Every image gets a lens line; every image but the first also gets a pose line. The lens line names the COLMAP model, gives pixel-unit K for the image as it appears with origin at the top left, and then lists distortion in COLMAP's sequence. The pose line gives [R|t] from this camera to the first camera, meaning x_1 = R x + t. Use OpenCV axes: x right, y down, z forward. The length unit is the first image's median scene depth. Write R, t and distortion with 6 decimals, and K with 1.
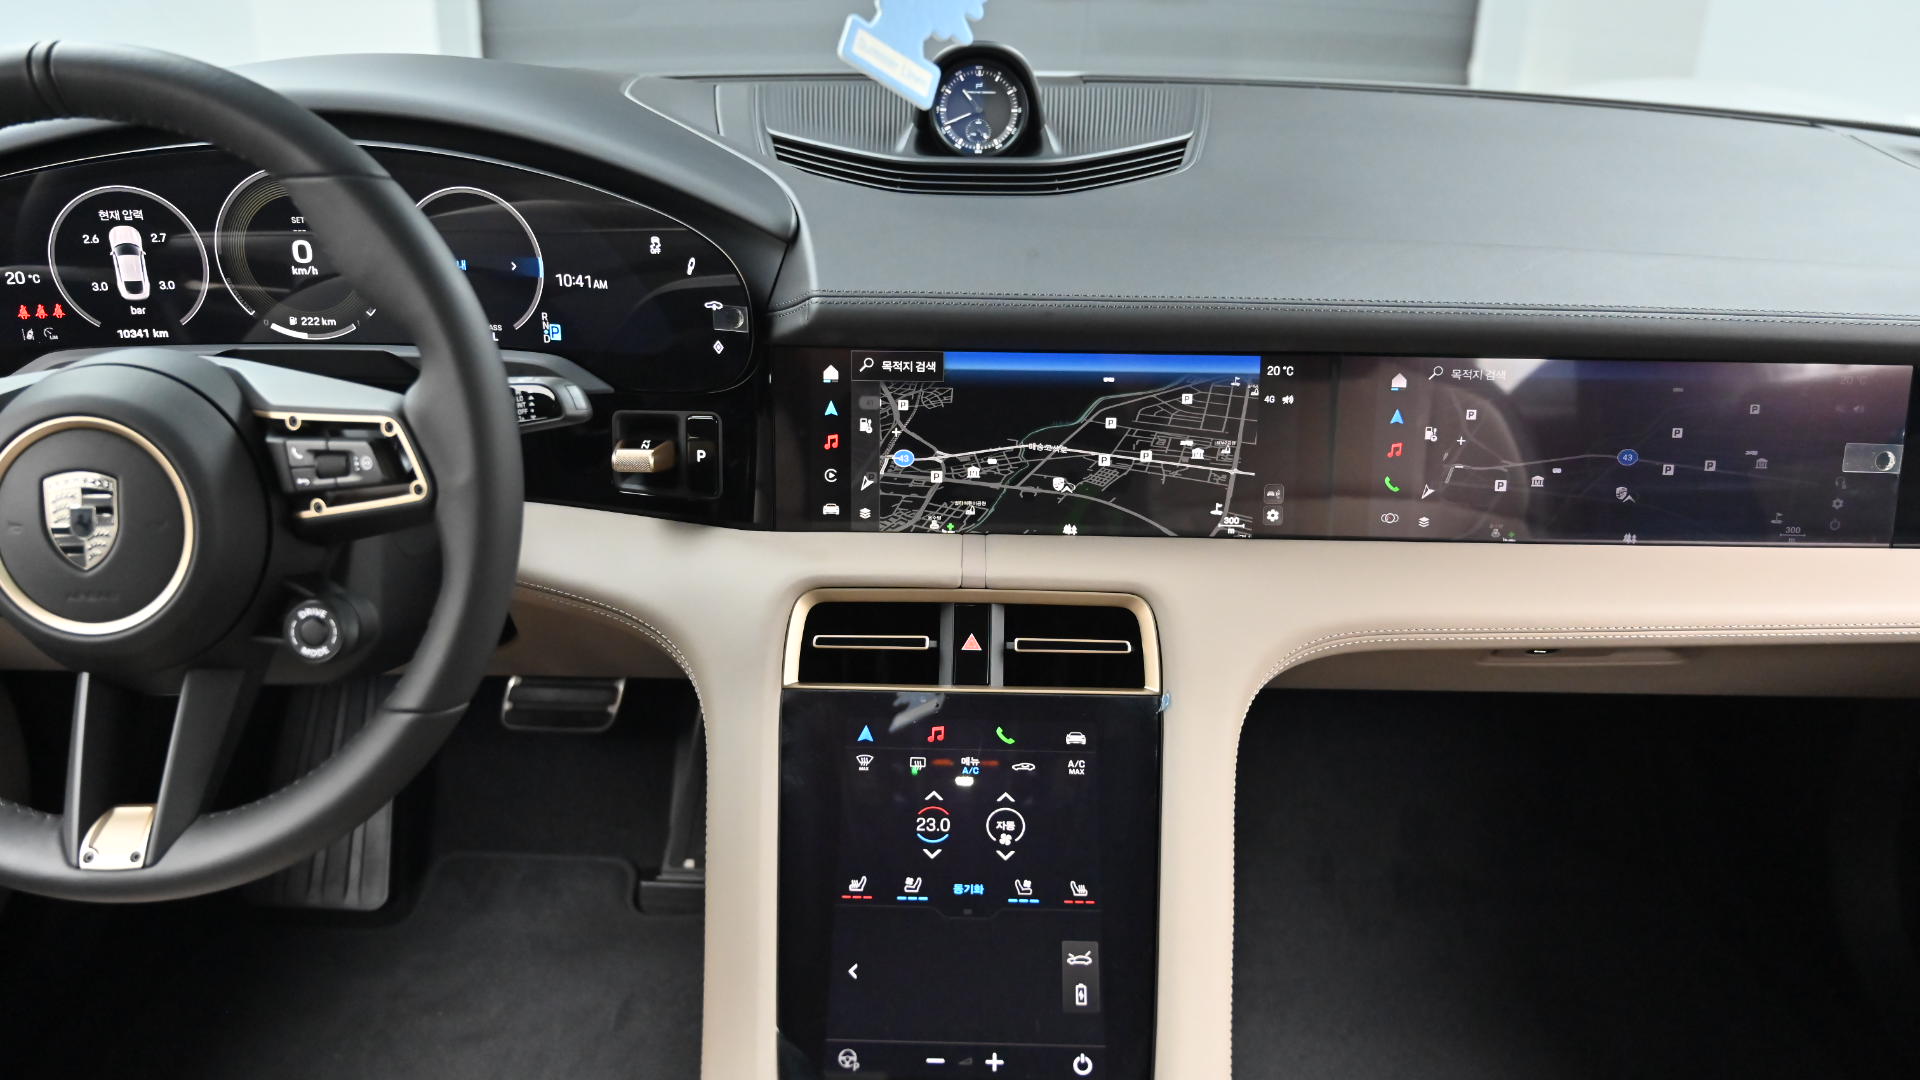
lens RADIAL K [[1585.4, 0, 961.5], [0, 1585.4, 539.1], [0, 0, 1]] dist [-0.011382, 0.006721]
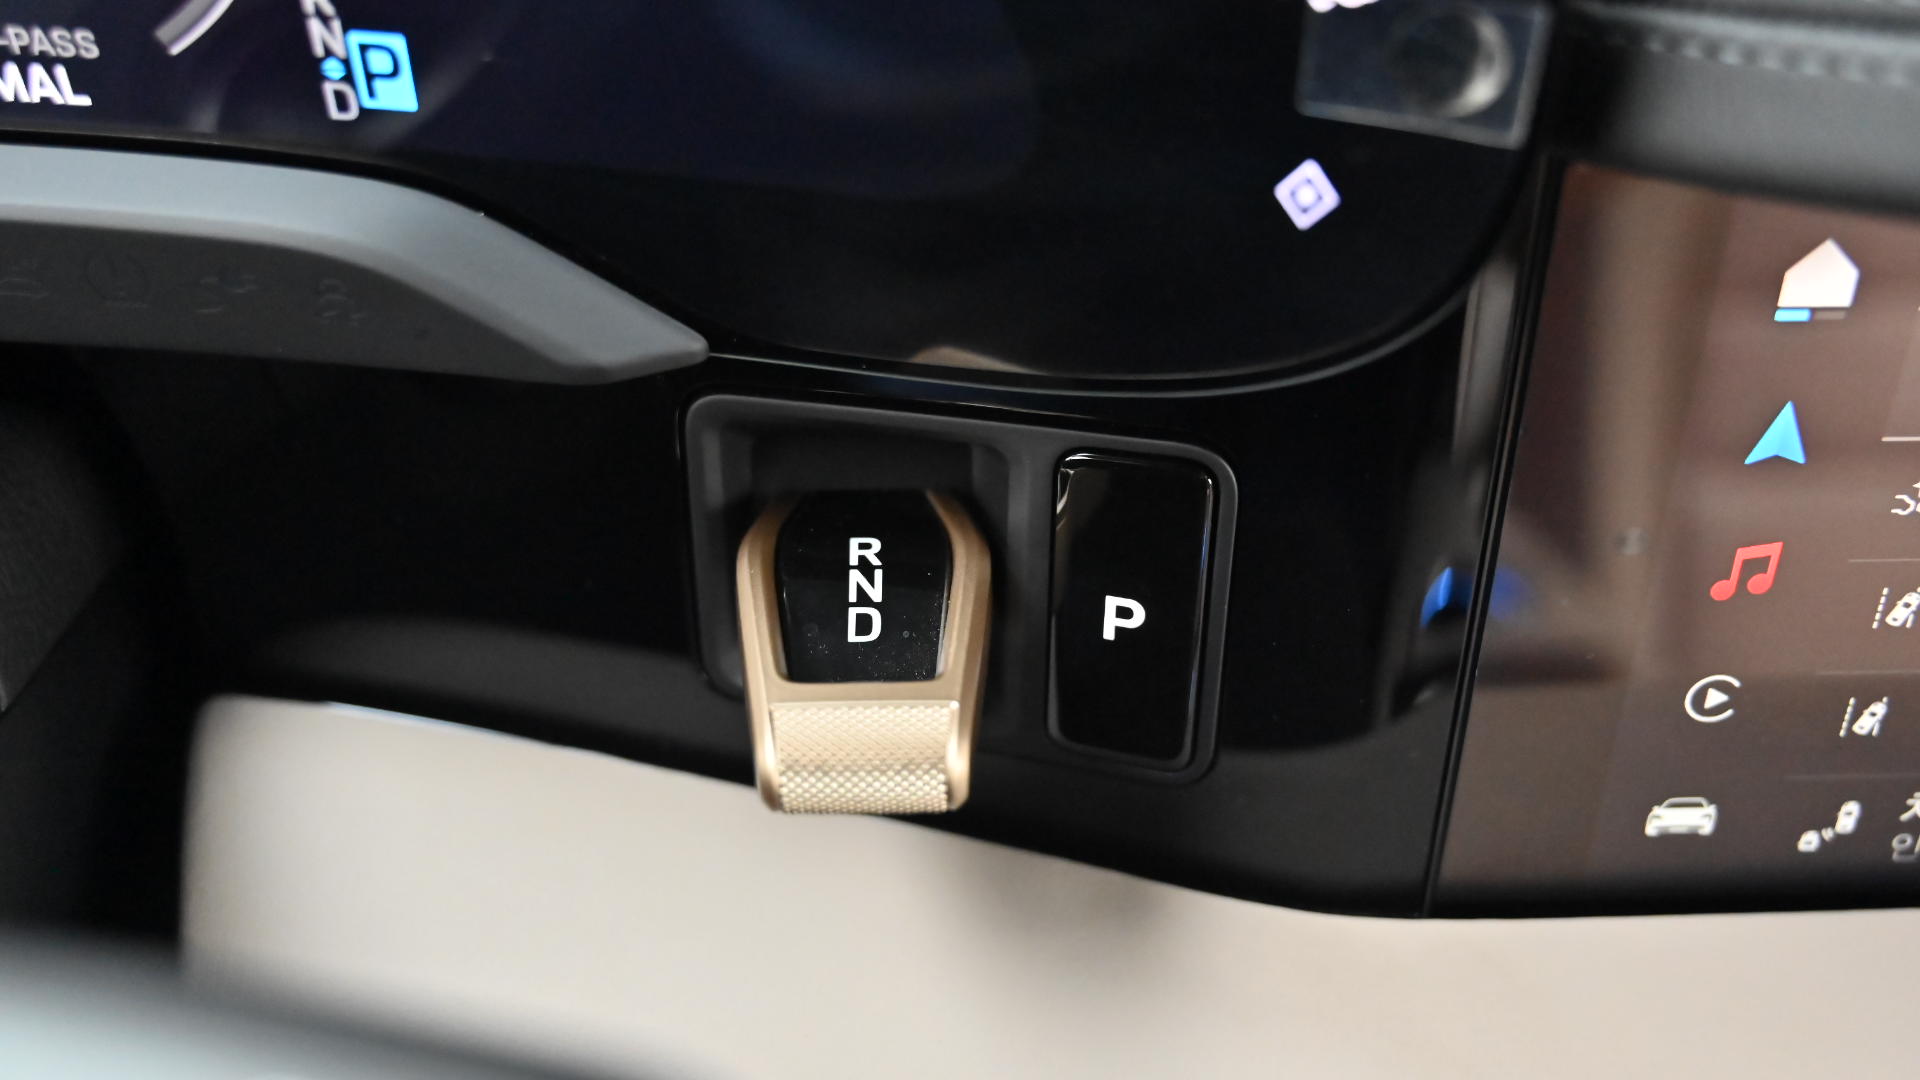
lens RADIAL K [[2010.6, 0, 962.1], [0, 2010.6, 544.3], [0, 0, 1]] dist [-0.005981, 0.000000]
pose [[0.997534, -0.039821, 0.057799, -0.206667], [0.016639, 0.934175, 0.356426, -0.165693], [-0.068188, -0.354585, 0.932534, 0.761492]]
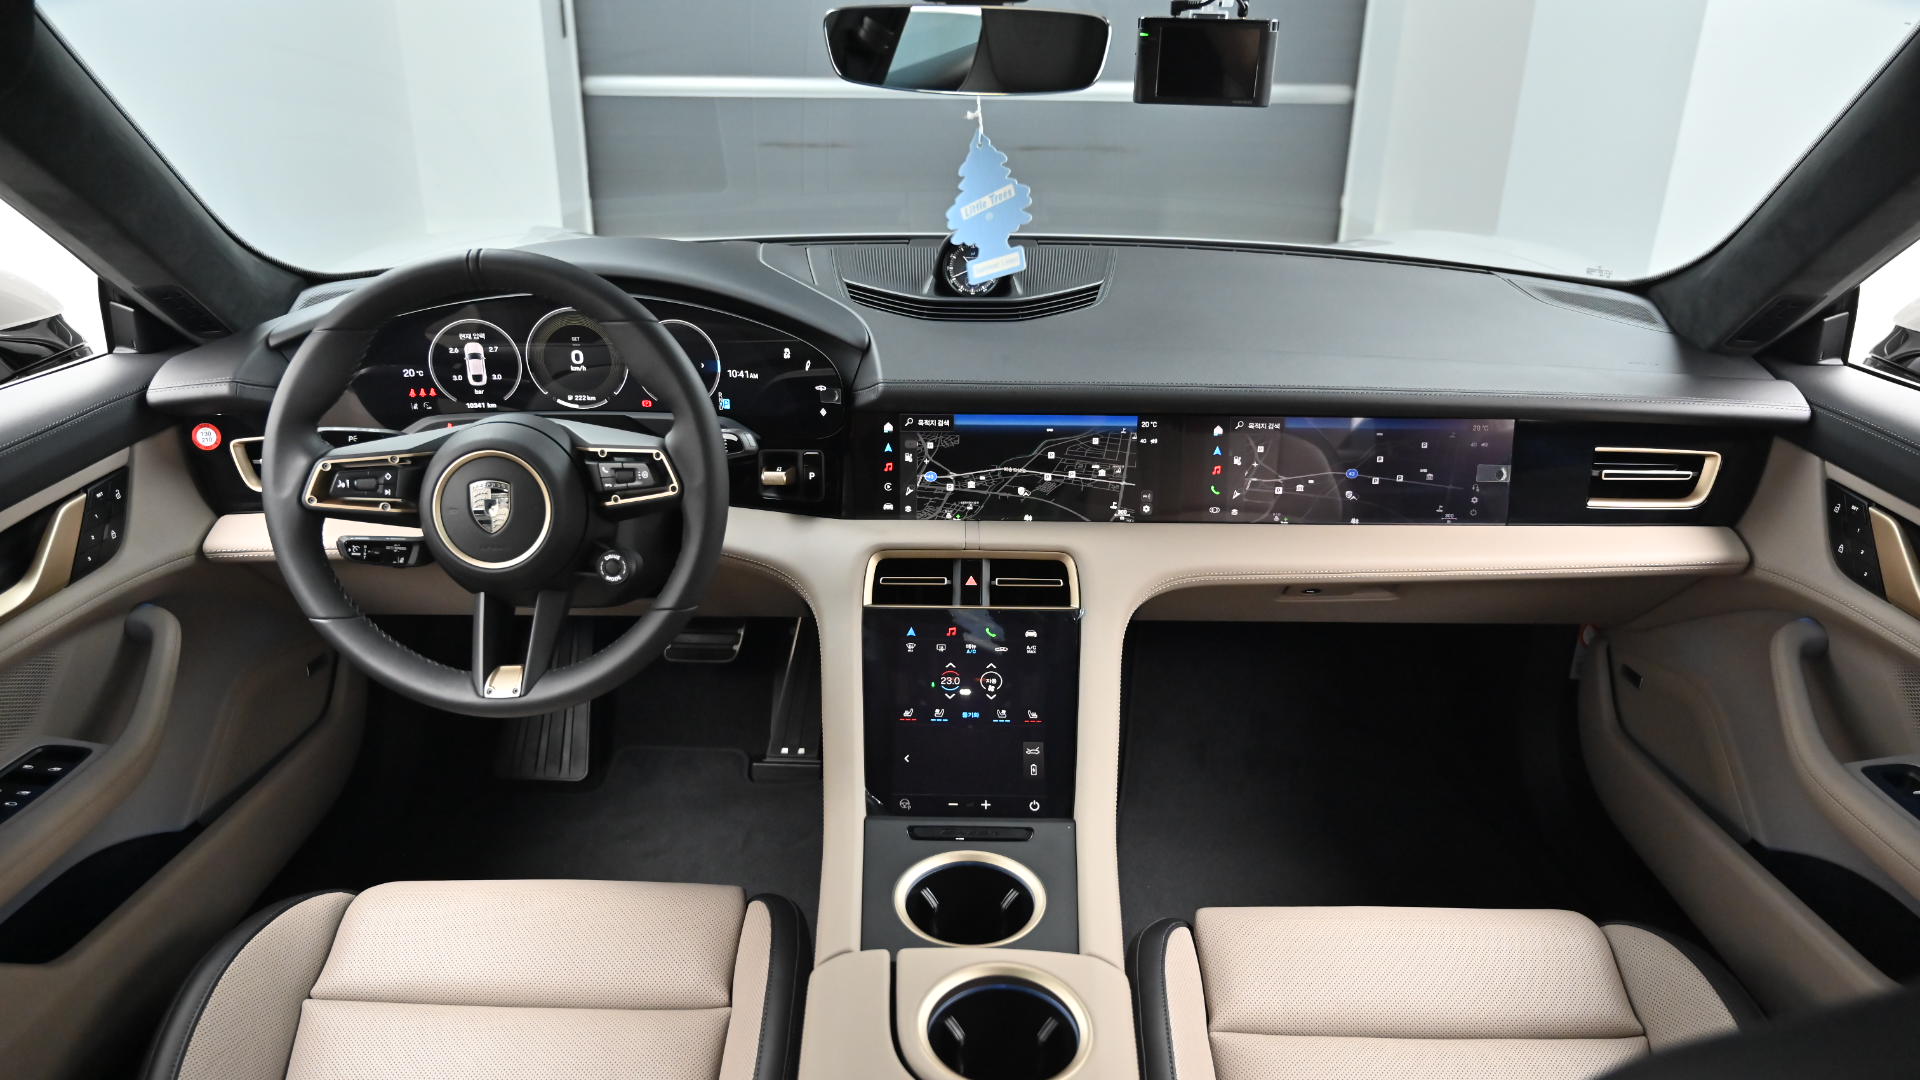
lens RADIAL K [[1286.5, 0, 962.4], [0, 1286.5, 547.8], [0, 0, 1]] dist [0.006563, -0.002700]
pose [[0.999972, -0.004984, 0.005643, -0.010621], [0.005082, 0.999833, -0.017552, 0.051224], [-0.005555, 0.017580, 0.999830, -0.393552]]
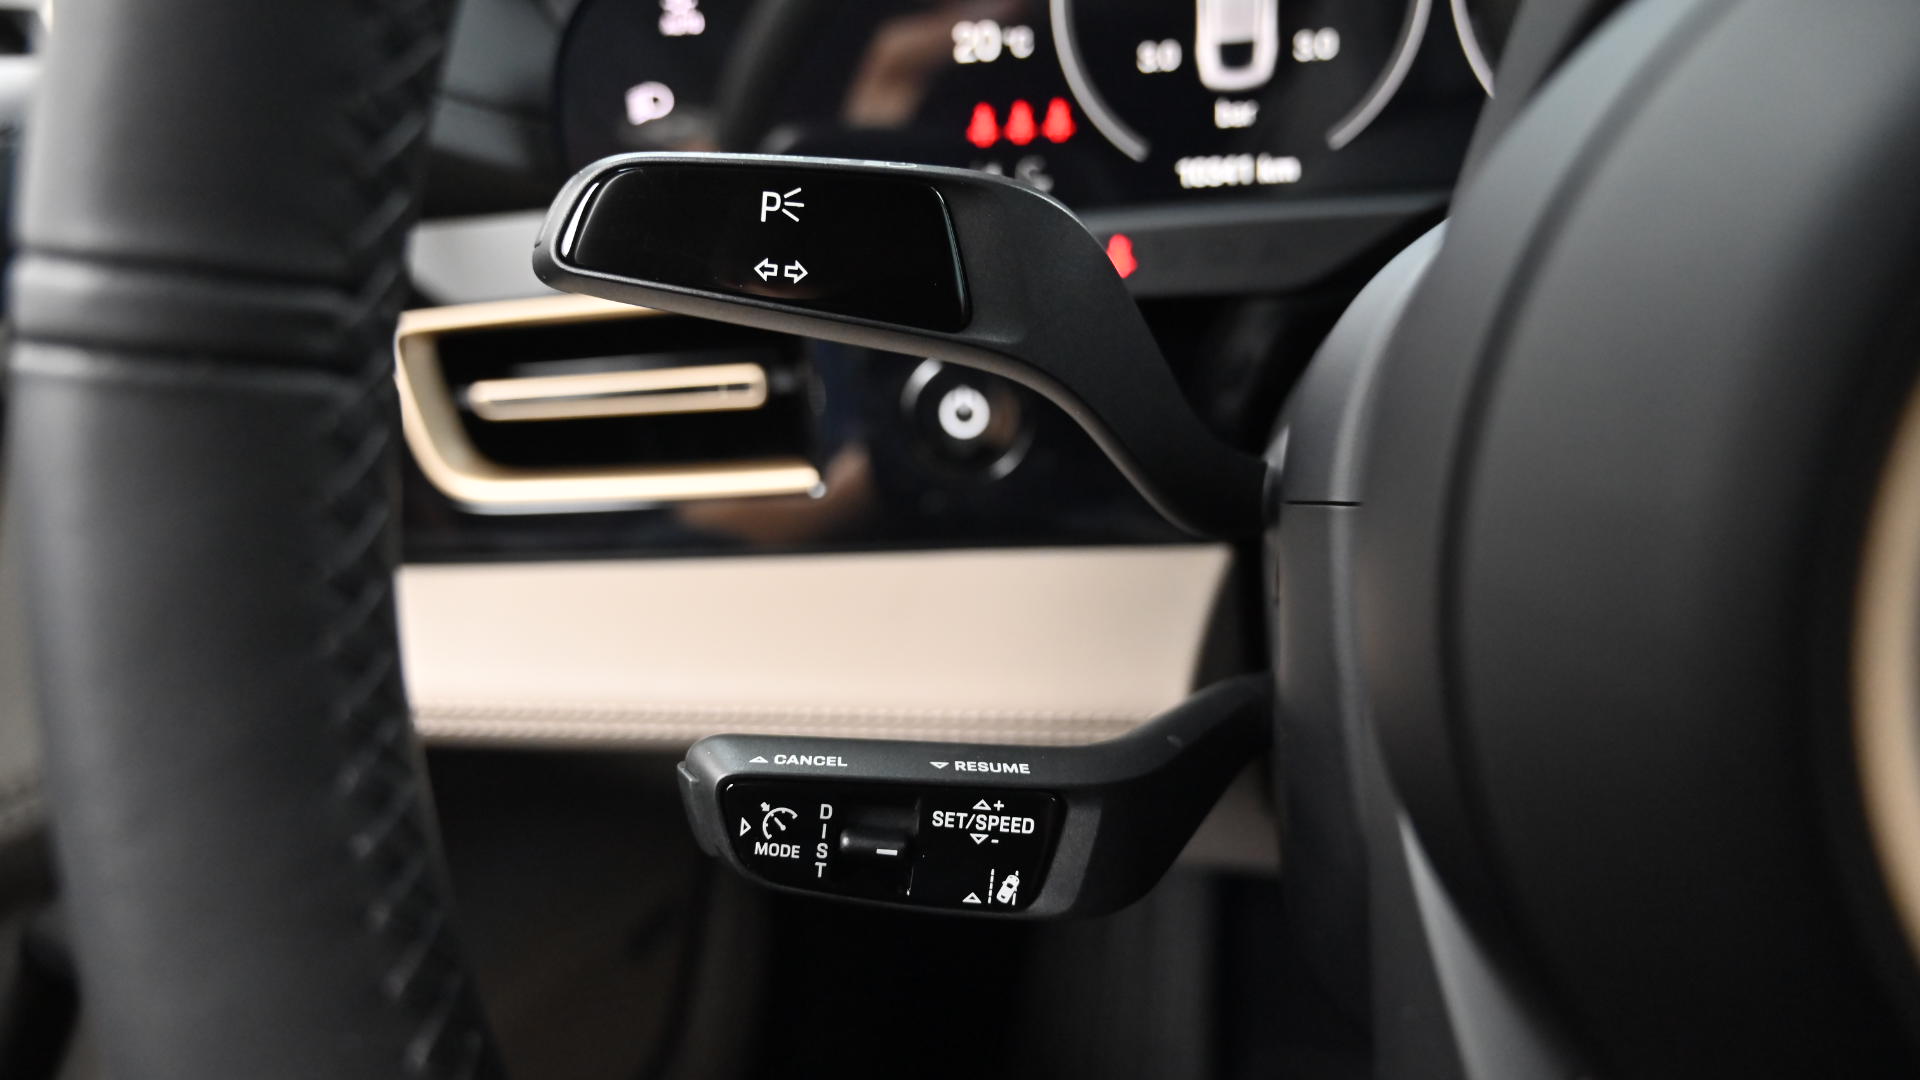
lens RADIAL K [[1286.5, 0, 956.0], [0, 1286.5, 532.7], [0, 0, 1]] dist [0.006563, -0.002700]
pose [[0.965617, 0.020504, -0.259159, -0.515423], [-0.032200, 0.998642, -0.040965, -0.016146], [0.257967, 0.047901, 0.964966, 0.670511]]
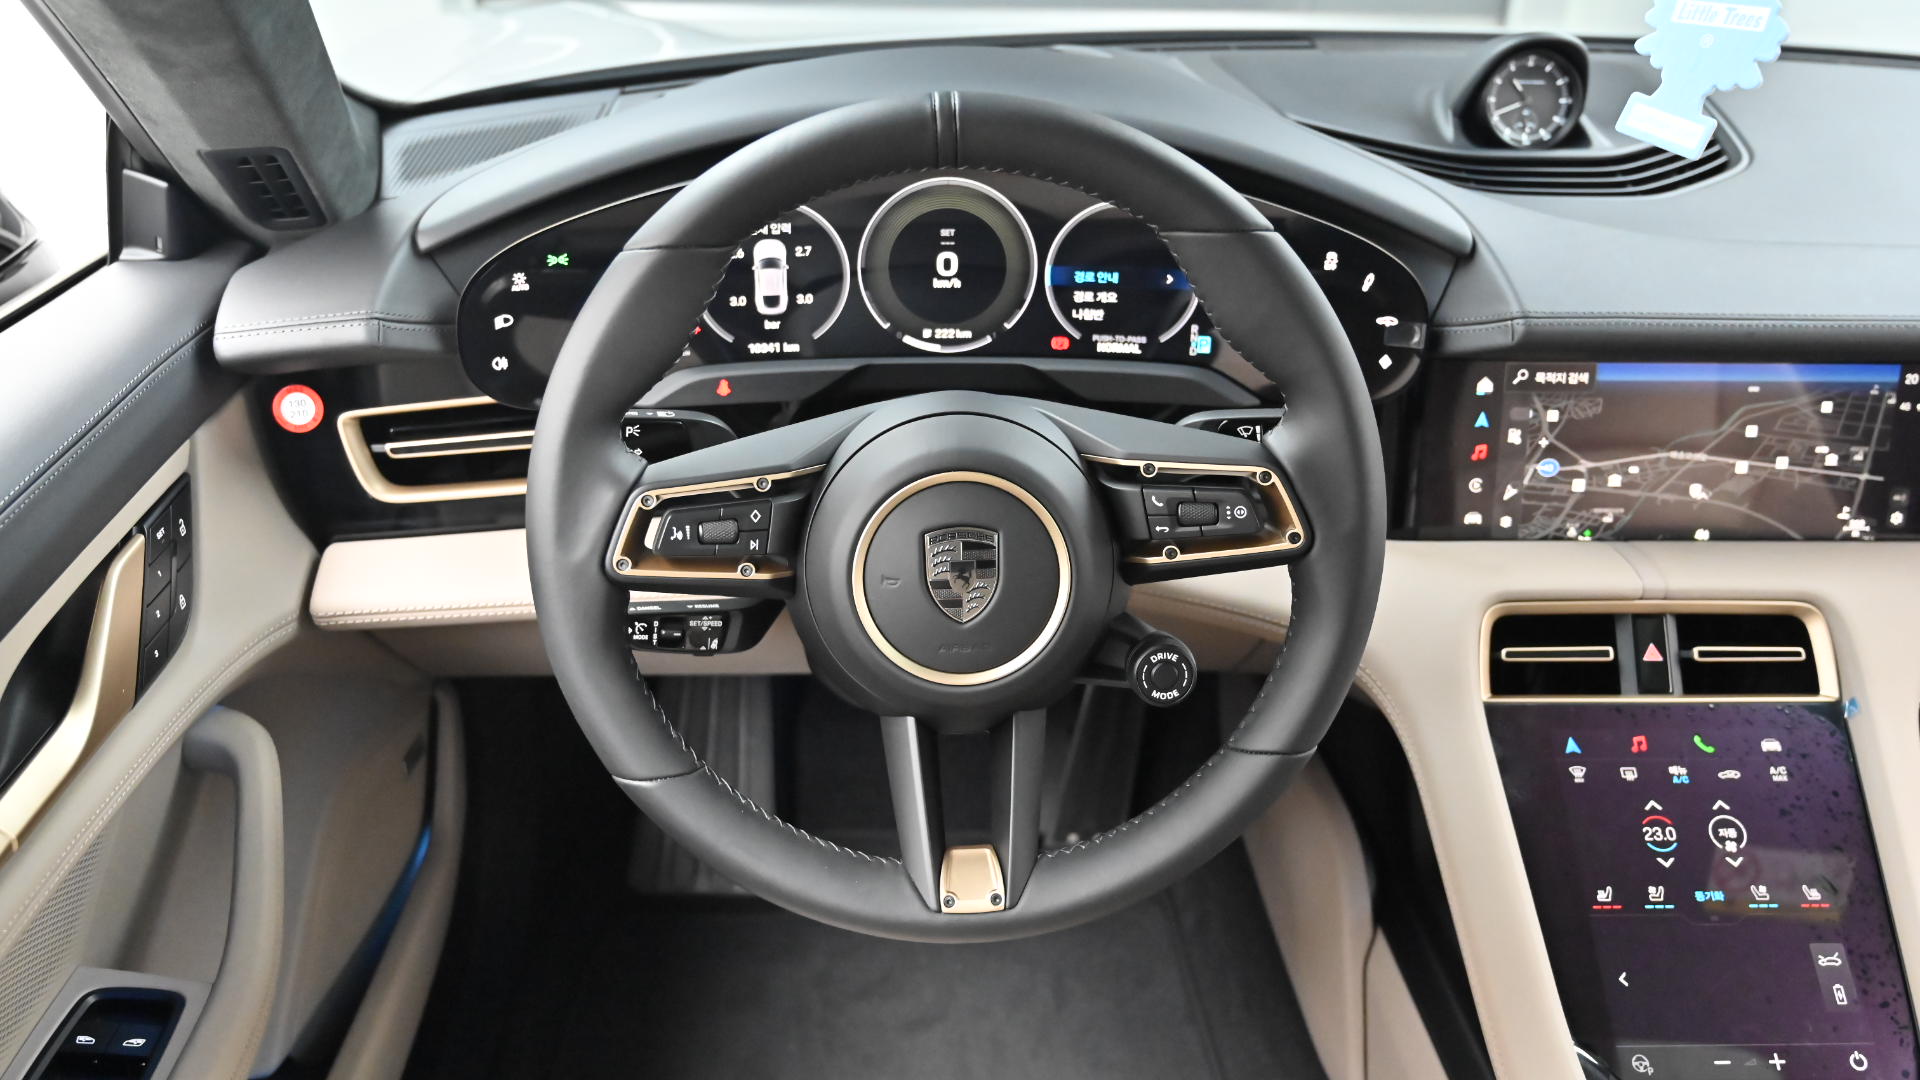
lens RADIAL K [[1683.0, 0, 964.2], [0, 1683.0, 534.4], [0, 0, 1]] dist [-0.016299, 0.025356]
pose [[0.997894, -0.016425, 0.062751, -0.483091], [0.012616, 0.998081, 0.060624, -0.079125], [-0.063626, -0.059705, 0.996186, -0.049993]]
